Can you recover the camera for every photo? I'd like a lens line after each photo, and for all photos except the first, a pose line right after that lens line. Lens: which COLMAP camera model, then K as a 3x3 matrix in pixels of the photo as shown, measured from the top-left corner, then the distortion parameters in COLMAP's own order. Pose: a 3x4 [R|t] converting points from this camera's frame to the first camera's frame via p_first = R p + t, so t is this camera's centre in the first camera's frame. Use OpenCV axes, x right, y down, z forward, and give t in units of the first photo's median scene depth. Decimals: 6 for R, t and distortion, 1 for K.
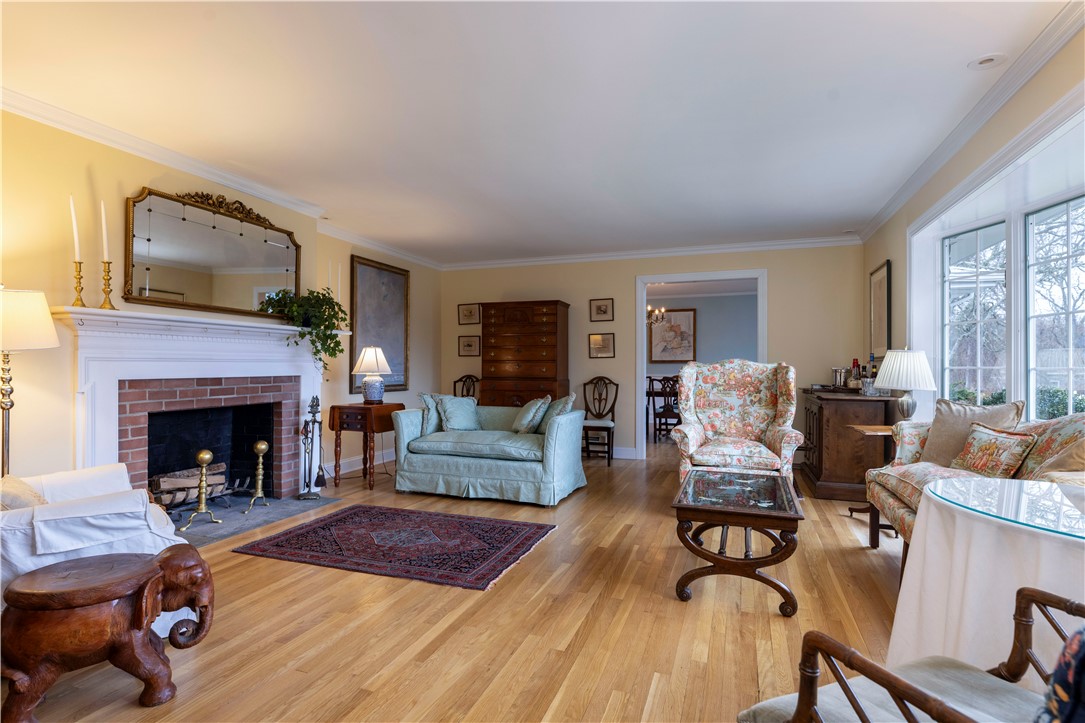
lens RADIAL K [[553.4, 0, 540.3], [0, 553.4, 366.3], [0, 0, 1]] dist [0.001292, 0.000650]
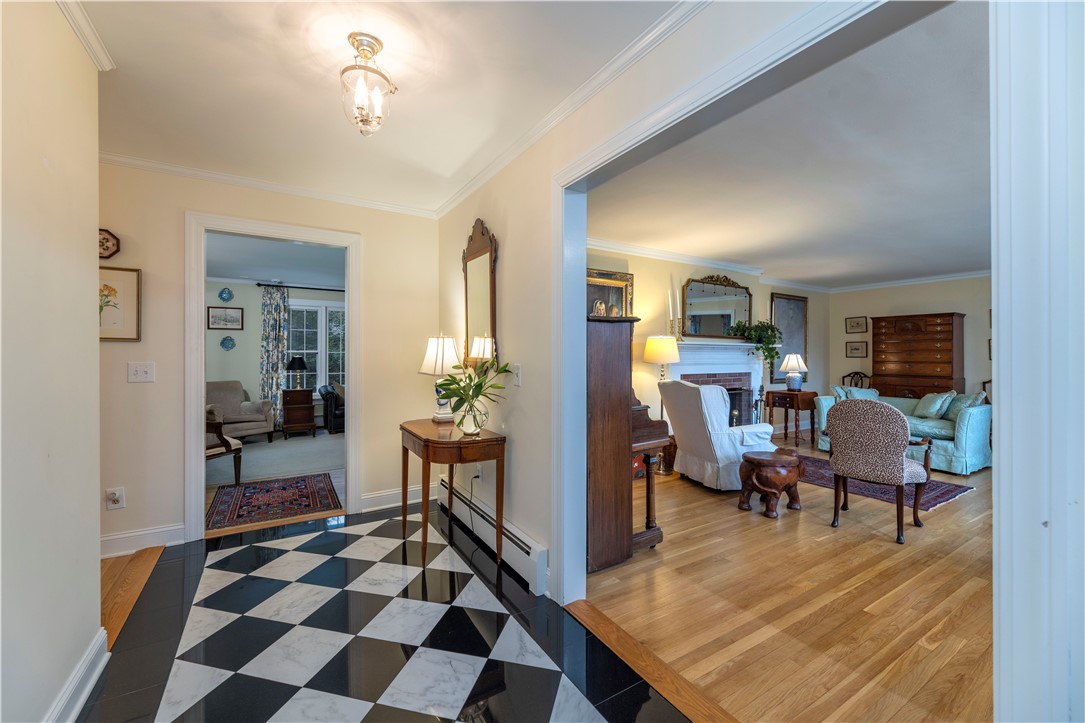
lens RADIAL K [[435.2, 0, 542.7], [0, 435.2, 353.5], [0, 0, 1]] dist [0.001436, -0.000251]
pose [[0.783500, -0.005155, -0.621370, -0.117831], [-0.001062, 0.999953, -0.009635, -0.027929], [0.621390, 0.008209, 0.783458, -0.441694]]
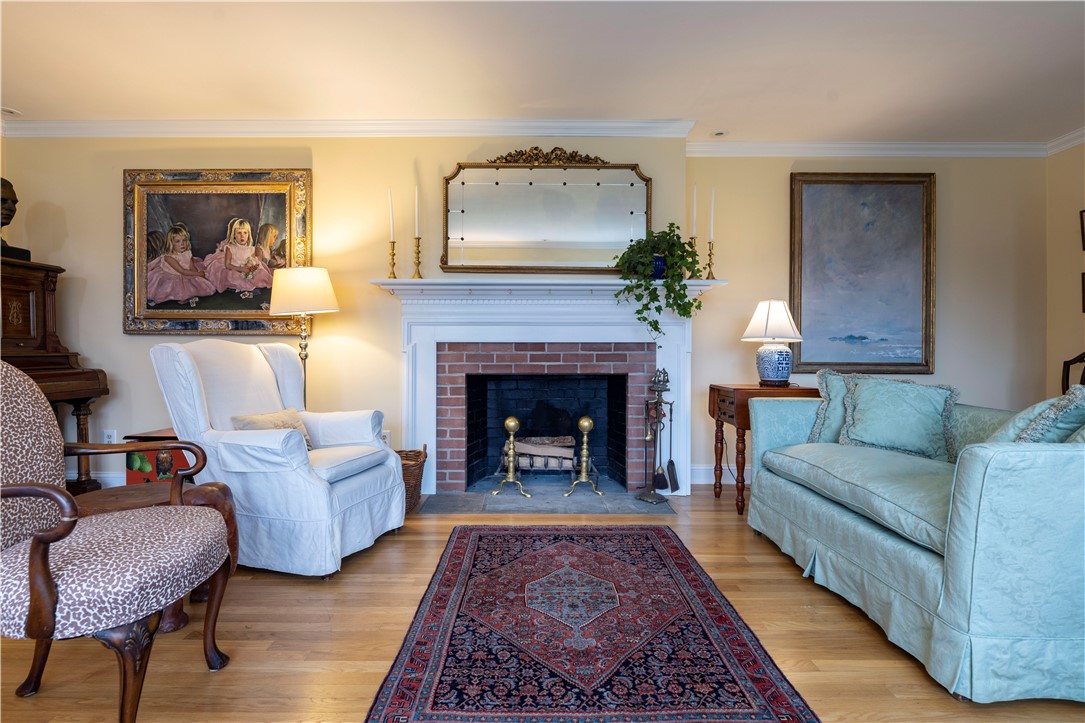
lens RADIAL K [[533.1, 0, 540.7], [0, 533.1, 350.2], [0, 0, 1]] dist [-0.003130, 0.001180]
pose [[0.342025, -0.008627, -0.939651, 0.238756], [-0.002223, 0.999948, -0.009990, 0.037938], [0.939688, 0.005506, 0.341988, 0.621052]]
